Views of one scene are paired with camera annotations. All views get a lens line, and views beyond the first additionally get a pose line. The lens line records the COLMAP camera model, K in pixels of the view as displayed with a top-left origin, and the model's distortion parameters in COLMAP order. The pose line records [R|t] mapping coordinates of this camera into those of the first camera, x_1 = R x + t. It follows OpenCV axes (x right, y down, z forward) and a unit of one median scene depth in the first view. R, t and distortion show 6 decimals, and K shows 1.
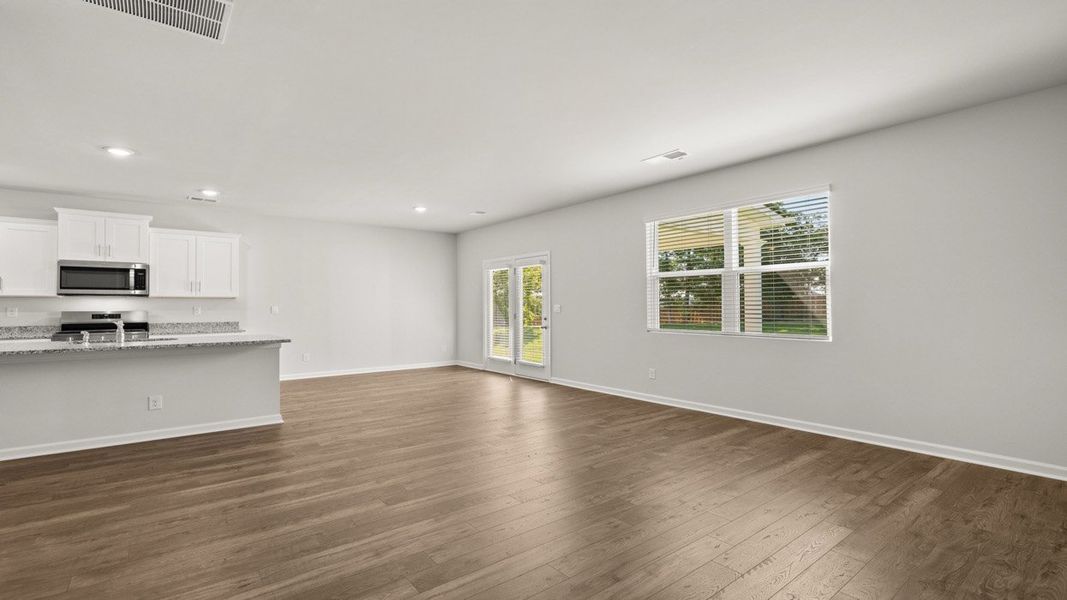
lens RADIAL K [[473.0, 0, 525.5], [0, 473.0, 298.8], [0, 0, 1]] dist [-0.000765, 0.000139]
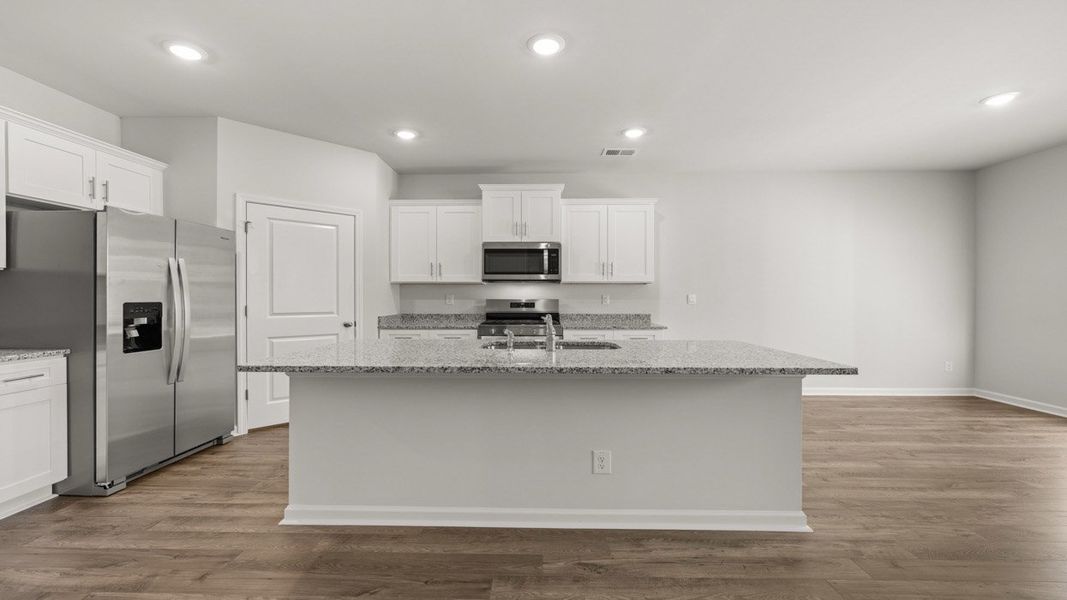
lens RADIAL K [[444.4, 0, 533.5], [0, 444.4, 300.0], [0, 0, 1]] dist [-0.001614, 0.000127]
pose [[0.779804, 0.009322, -0.625954, -0.354294], [0.006034, 0.999731, 0.022405, 0.009202], [0.625994, -0.021248, 0.779538, 0.369519]]
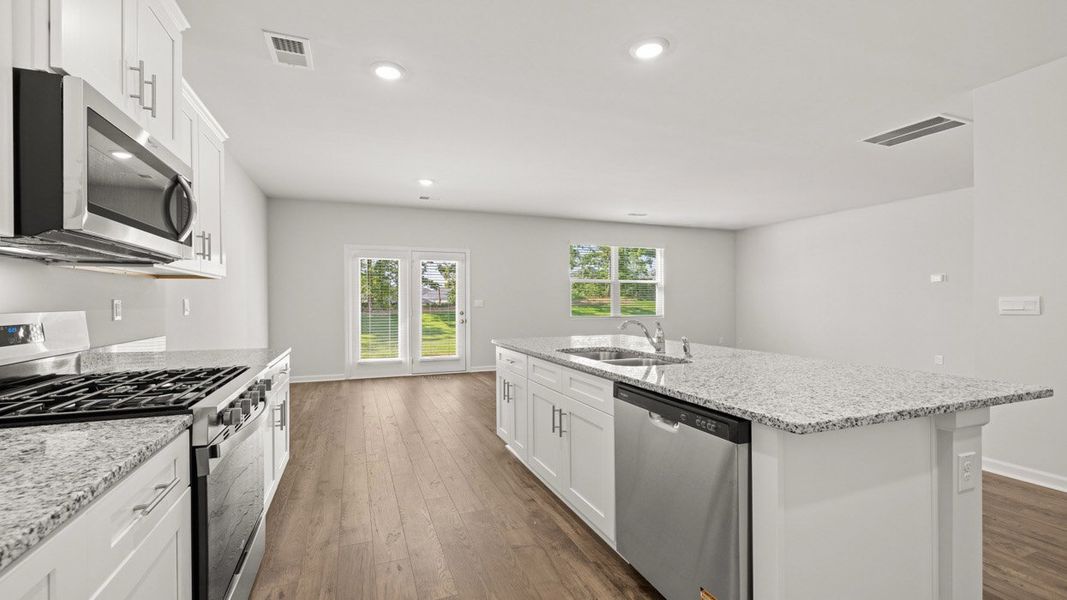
lens RADIAL K [[445.8, 0, 523.1], [0, 445.8, 301.5], [0, 0, 1]] dist [-0.006060, 0.000357]
pose [[0.294377, 0.004054, 0.955681, -1.042614], [-0.012037, 0.999927, -0.000534, 0.017740], [-0.955614, -0.011346, 0.294404, 0.696328]]
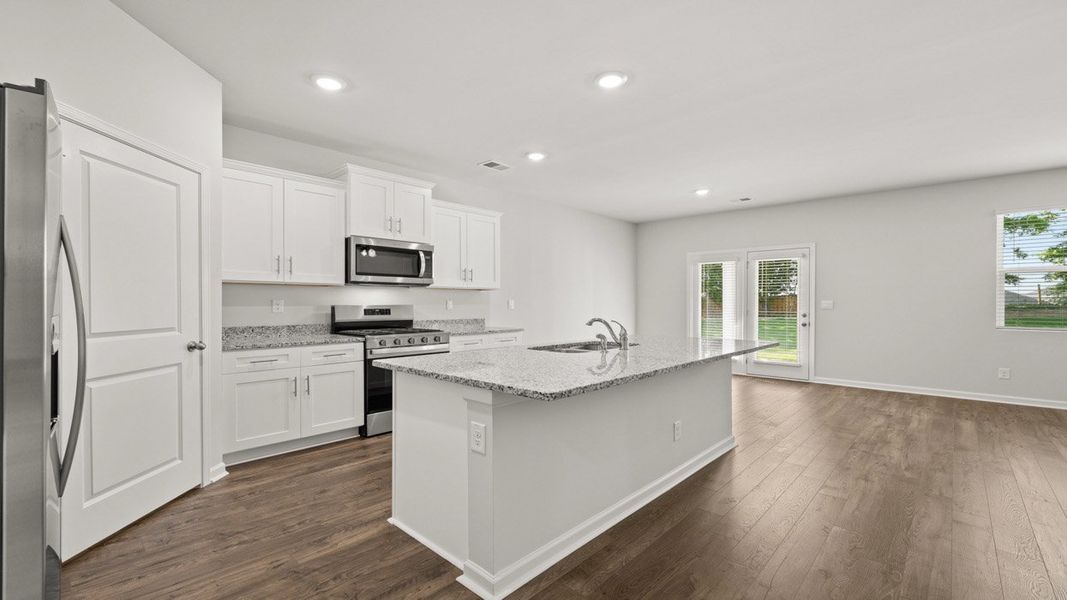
lens RADIAL K [[449.9, 0, 532.9], [0, 449.9, 304.7], [0, 0, 1]] dist [-0.000839, -0.000042]
pose [[0.986905, 0.005042, 0.161224, -0.767794], [-0.008493, 0.999749, 0.020726, 0.008492], [-0.161079, -0.021824, 0.986700, 0.242998]]
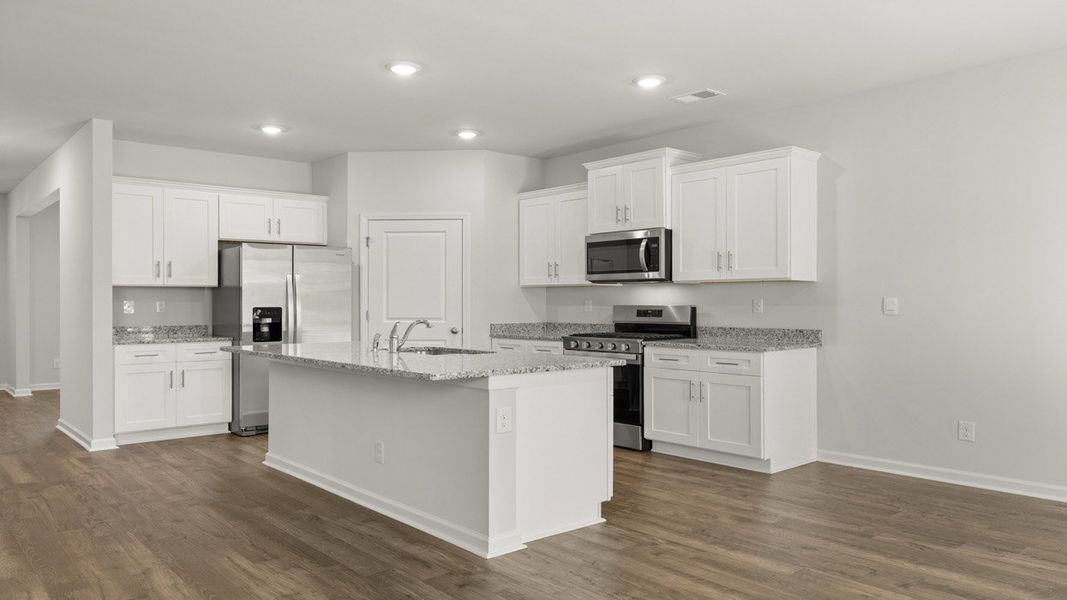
lens RADIAL K [[756.4, 0, 530.9], [0, 756.4, 302.7], [0, 0, 1]] dist [-0.004815, -0.000259]
pose [[0.054617, 0.005808, -0.998491, 0.159160], [0.019293, 0.999790, 0.006871, 0.012302], [0.998321, -0.019639, 0.054493, 0.791092]]
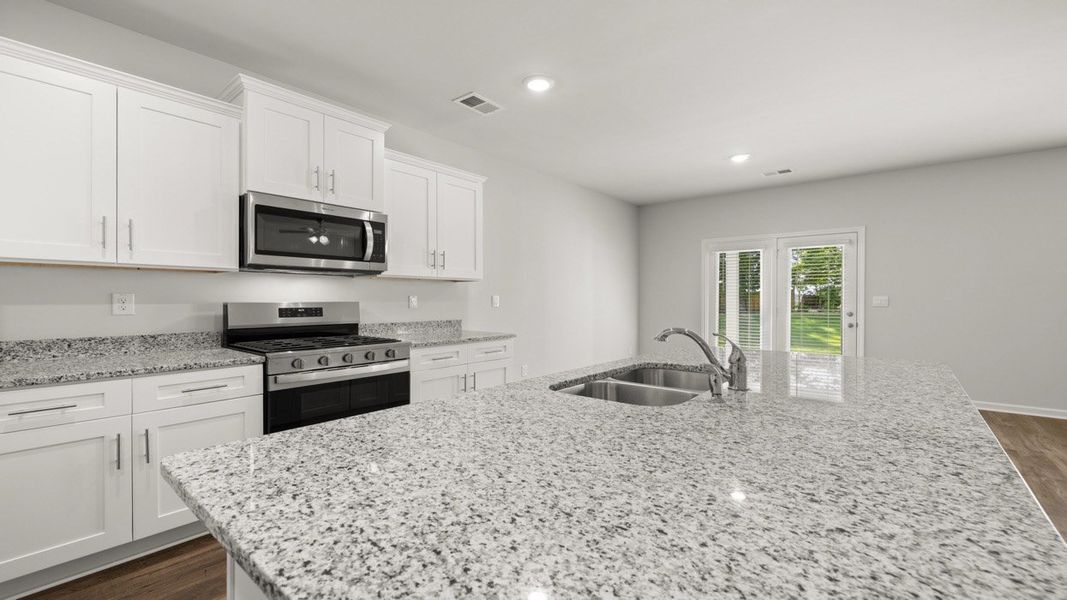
lens RADIAL K [[444.4, 0, 533.5], [0, 444.4, 300.0], [0, 0, 1]] dist [-0.001614, 0.000127]
pose [[0.975583, 0.005730, 0.219558, -0.758676], [-0.010085, 0.999774, 0.018719, 0.012427], [-0.219401, -0.020476, 0.975420, 0.481459]]
